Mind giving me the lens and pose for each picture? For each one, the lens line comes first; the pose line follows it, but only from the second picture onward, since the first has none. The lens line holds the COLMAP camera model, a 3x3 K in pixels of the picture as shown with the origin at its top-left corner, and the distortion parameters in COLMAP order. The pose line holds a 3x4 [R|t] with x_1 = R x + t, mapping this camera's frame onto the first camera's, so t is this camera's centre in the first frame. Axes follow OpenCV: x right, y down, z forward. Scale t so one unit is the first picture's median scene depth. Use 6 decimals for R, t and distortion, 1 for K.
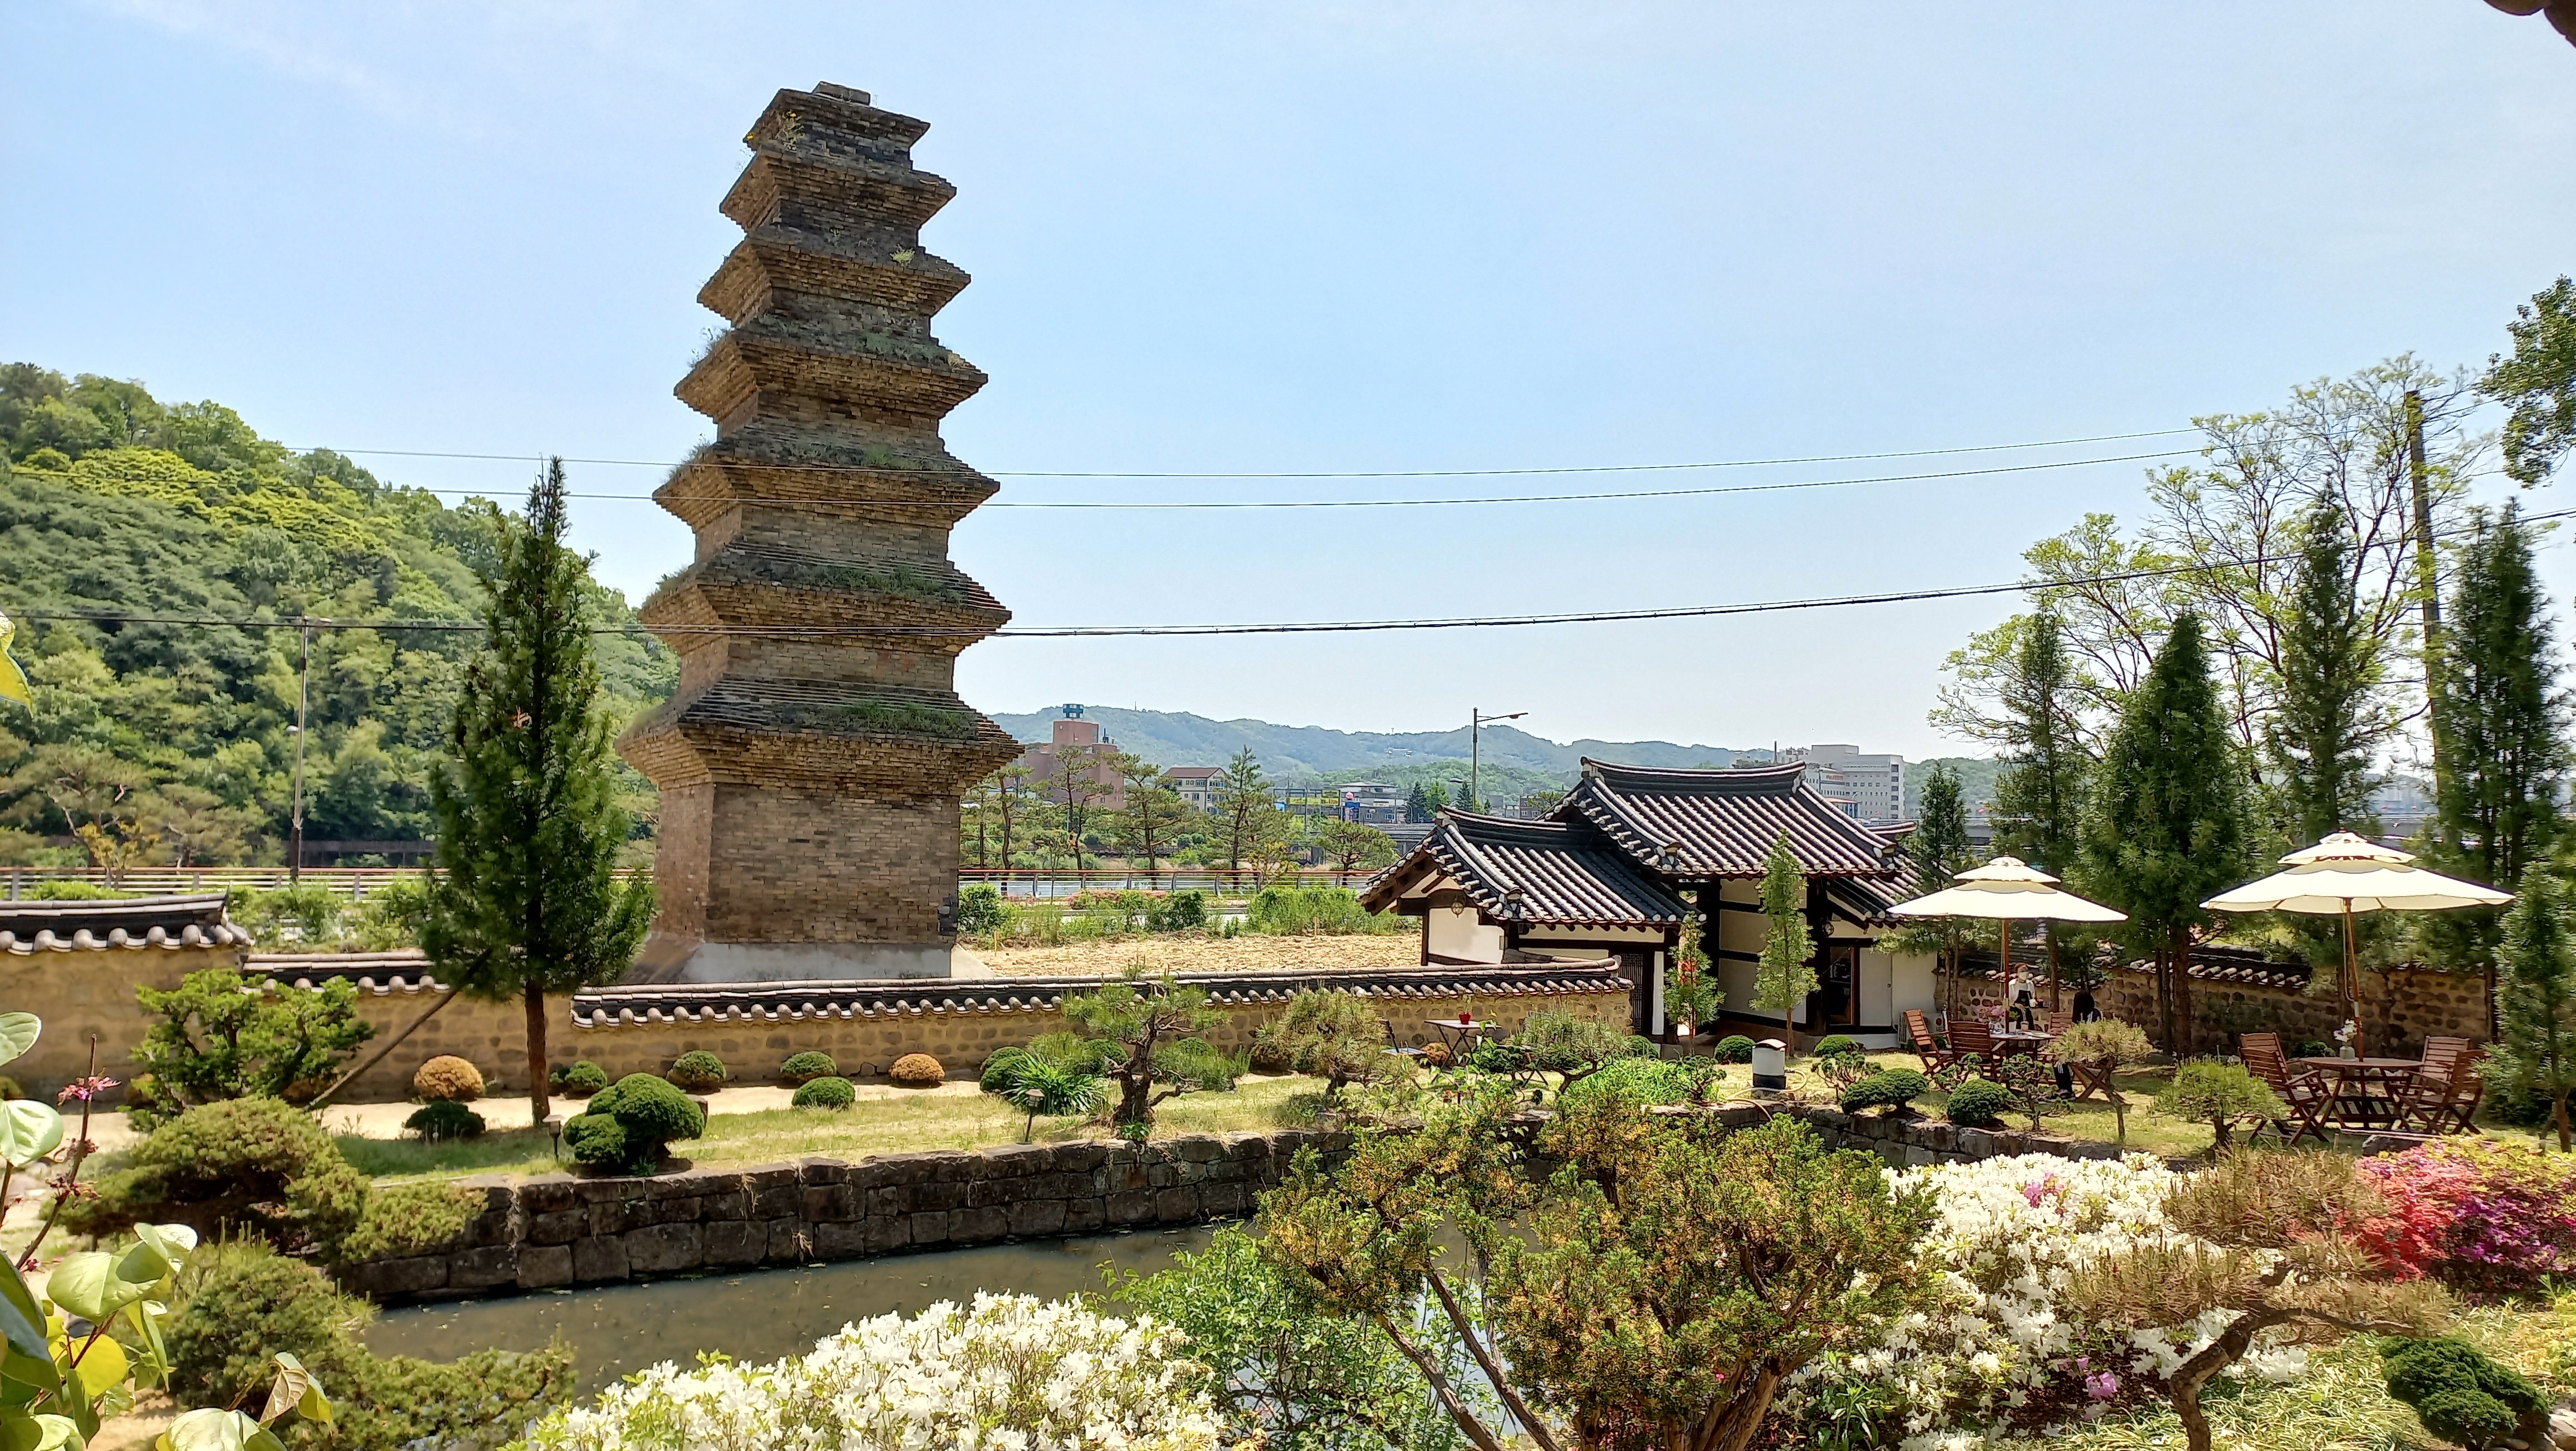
lens RADIAL K [[1815.9, 0, 1302.0], [0, 1815.9, 741.3], [0, 0, 1]] dist [0.089824, -0.103801]
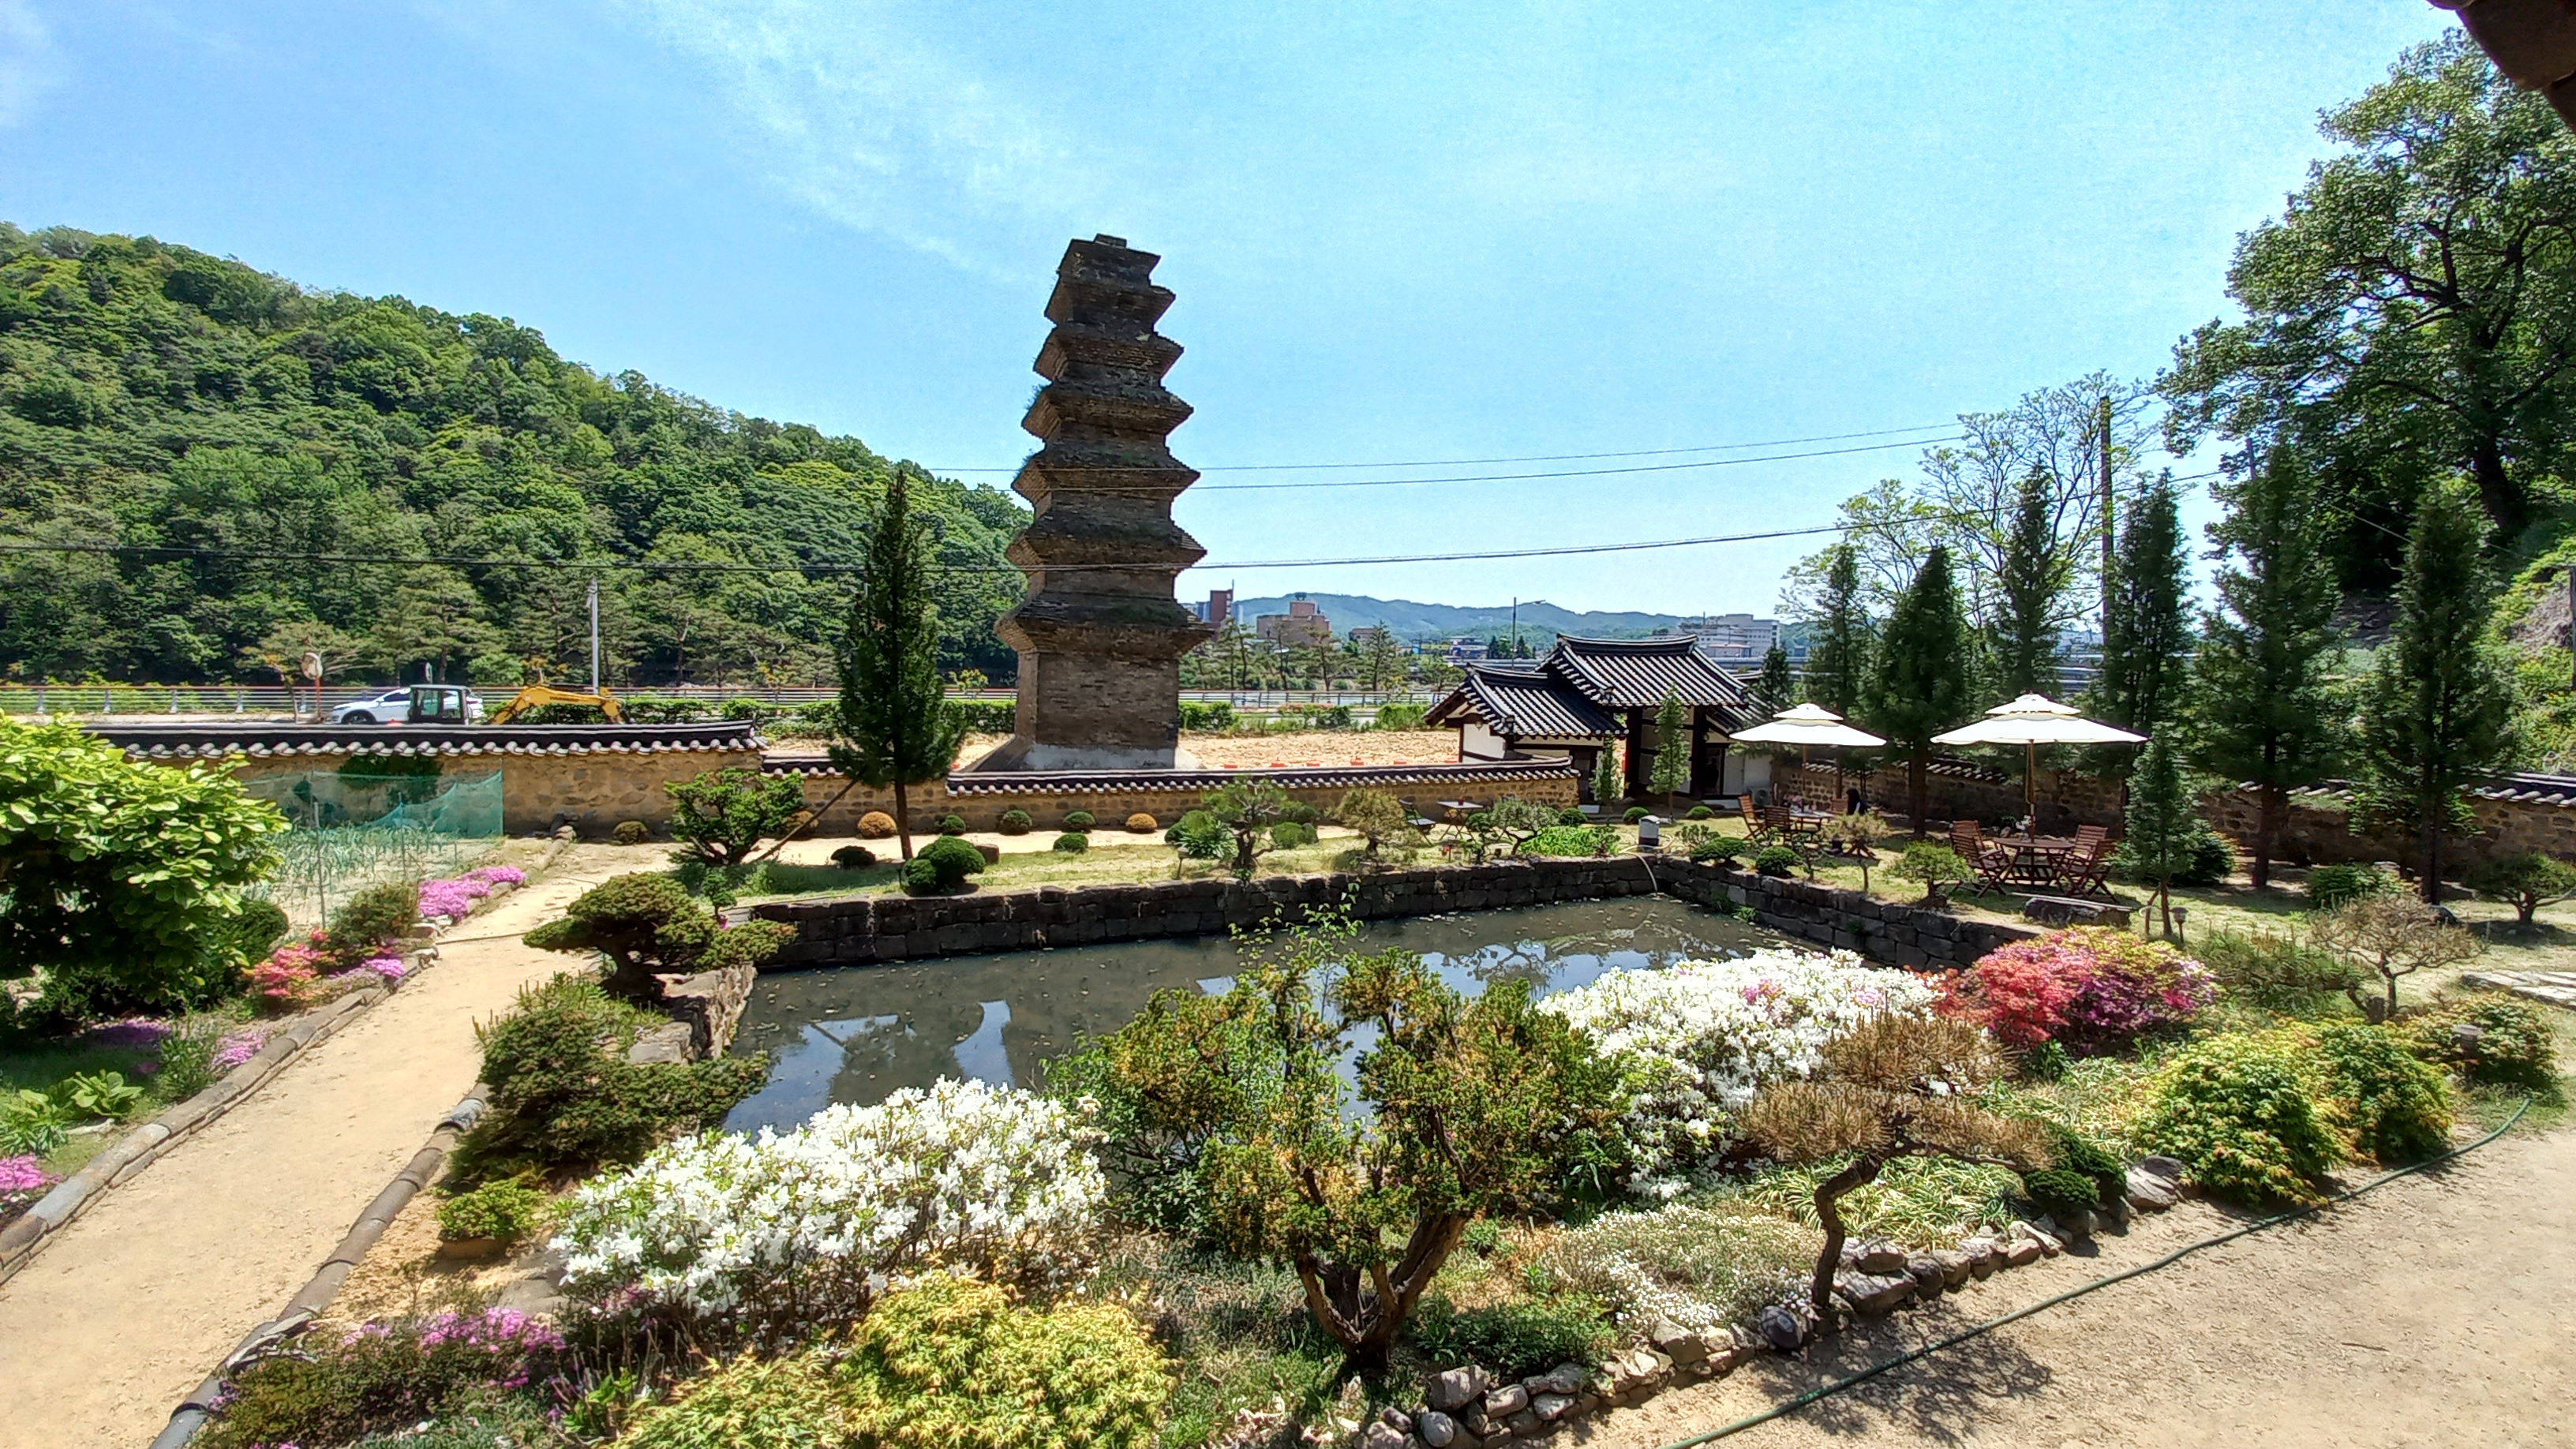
lens RADIAL K [[1016.2, 0, 1308.0], [0, 1016.2, 709.8], [0, 0, 1]] dist [-0.005350, -0.000260]
pose [[0.993008, 0.007233, -0.117822, 0.045907], [0.004024, 0.995466, 0.095032, -0.013063], [0.117975, -0.094842, 0.988477, 0.066636]]
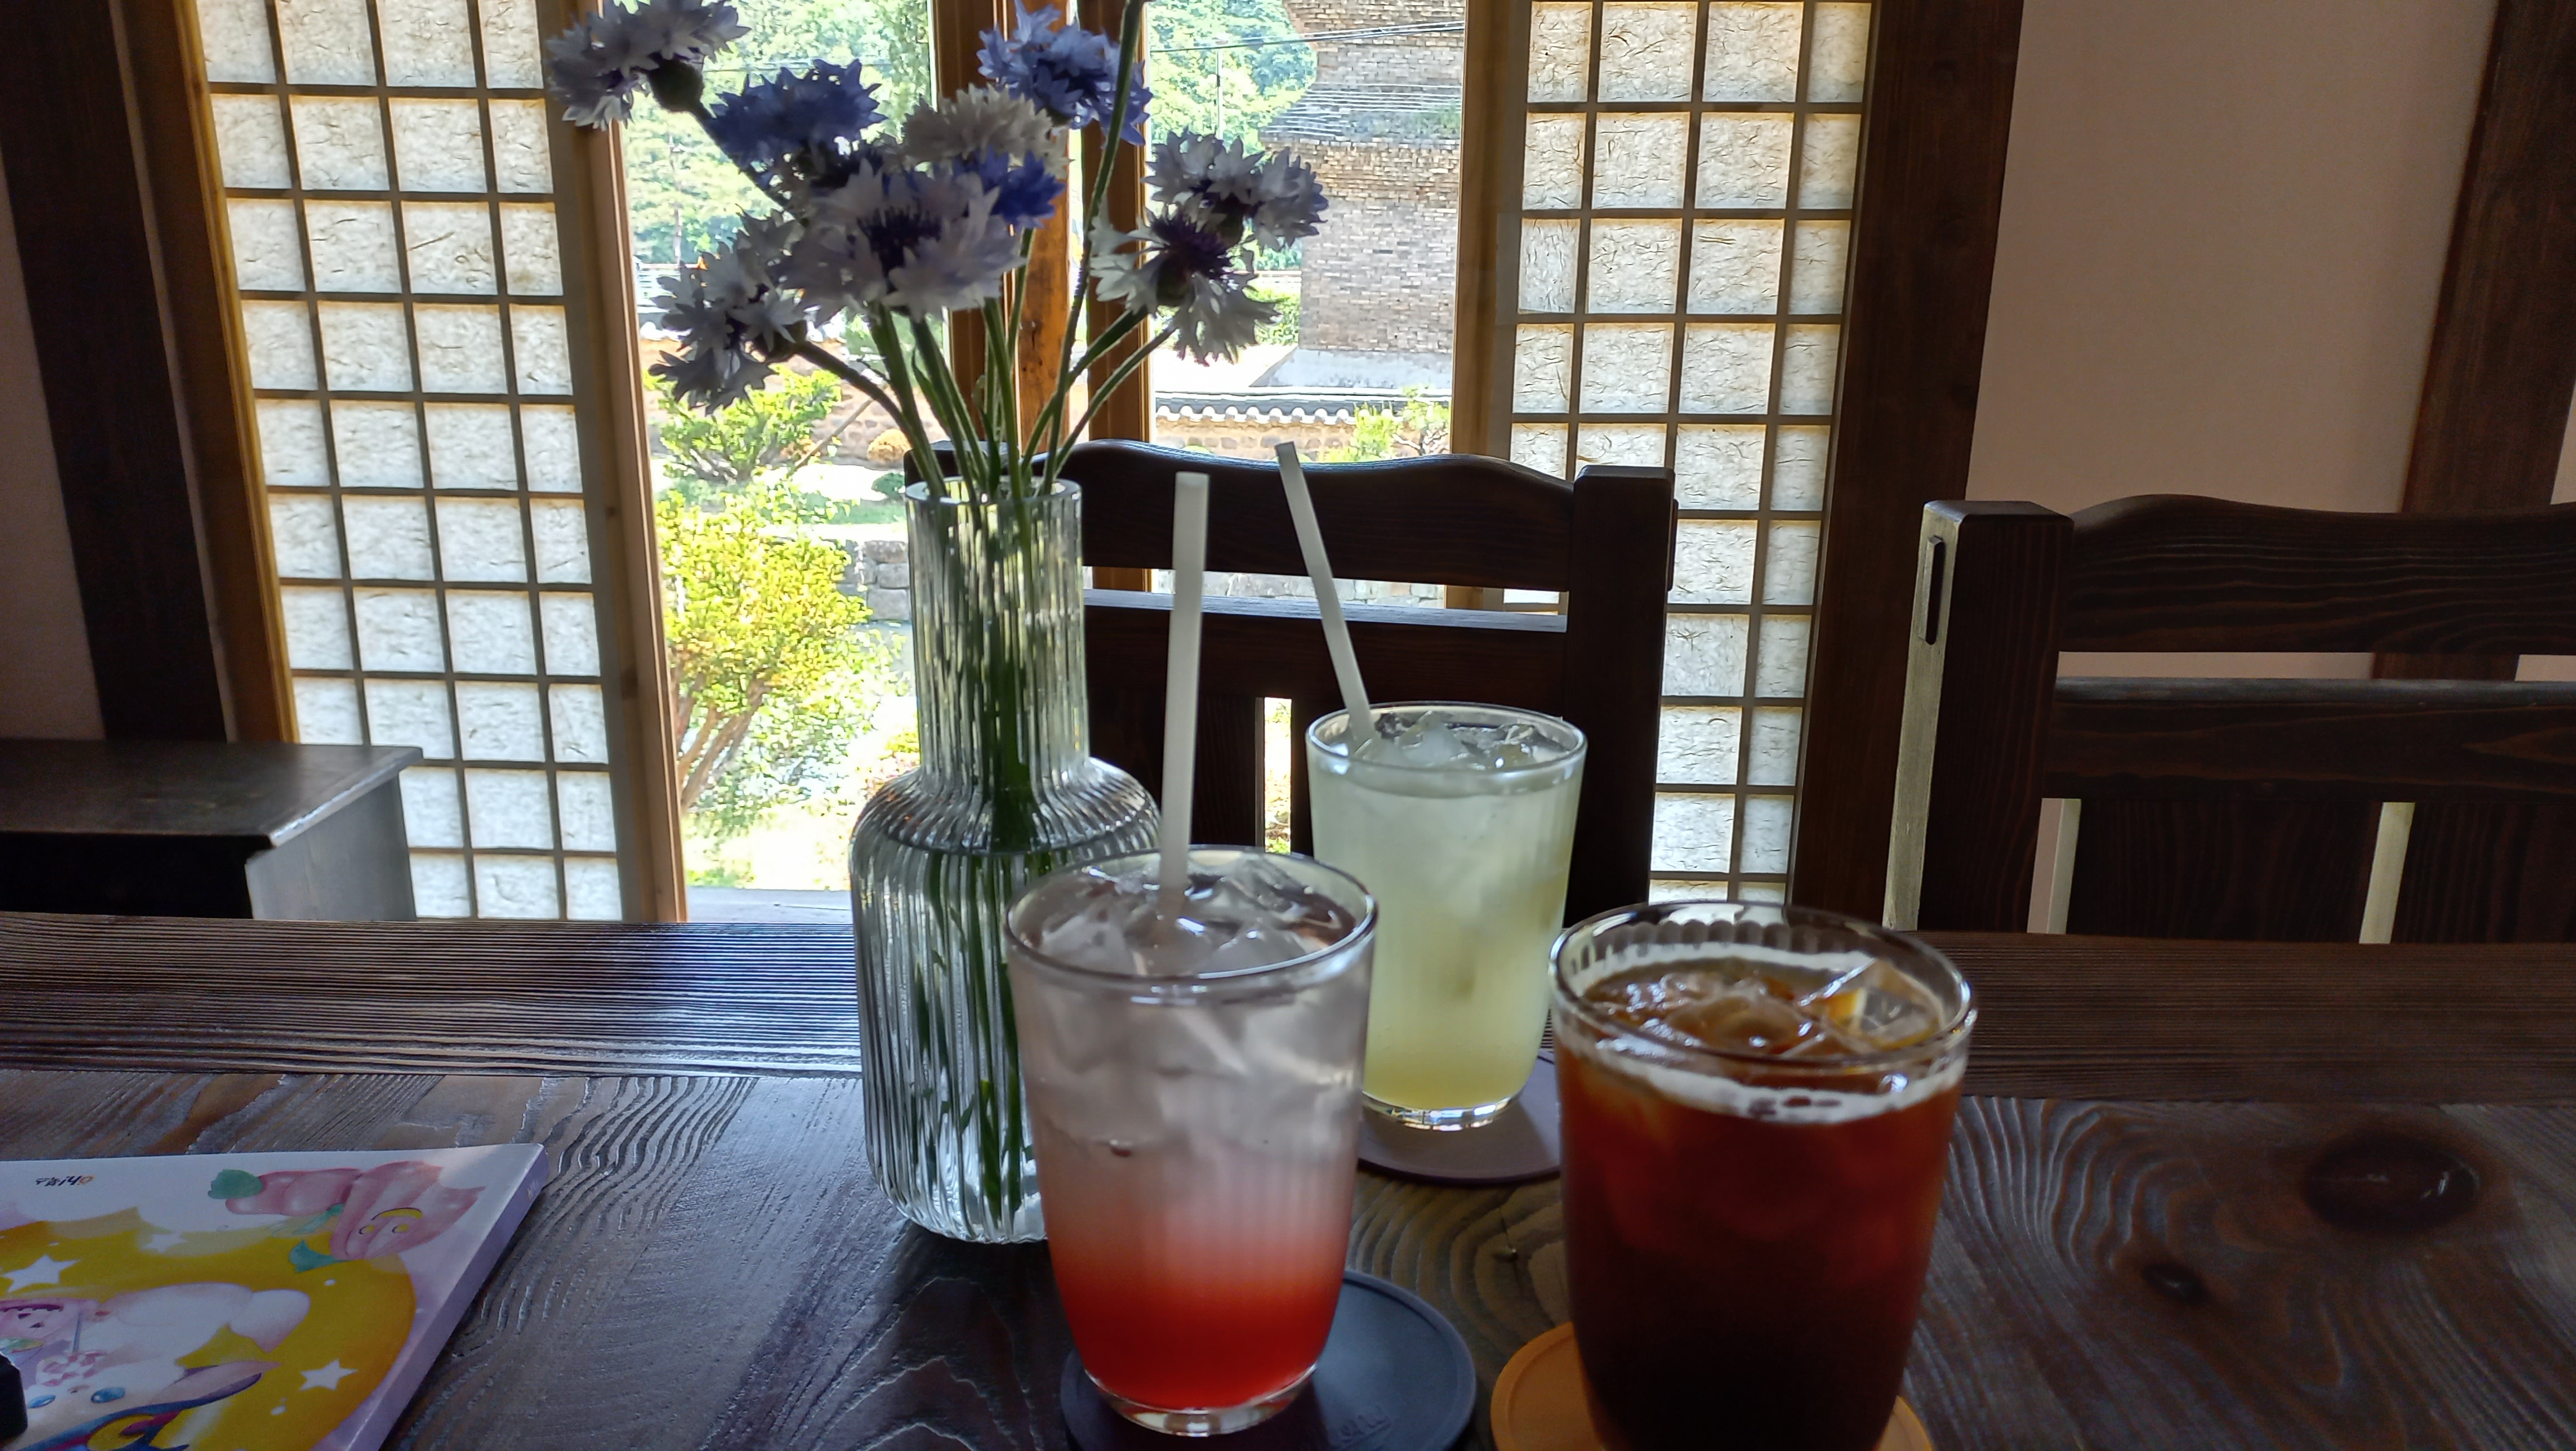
lens RADIAL K [[1826.4, 0, 1292.9], [0, 1826.4, 738.1], [0, 0, 1]] dist [0.072556, -0.000054]
pose [[0.844770, 0.131040, -0.518837, 0.256468], [0.038950, 0.951926, 0.303842, -0.001710], [0.533710, -0.276886, 0.799054, 0.054389]]
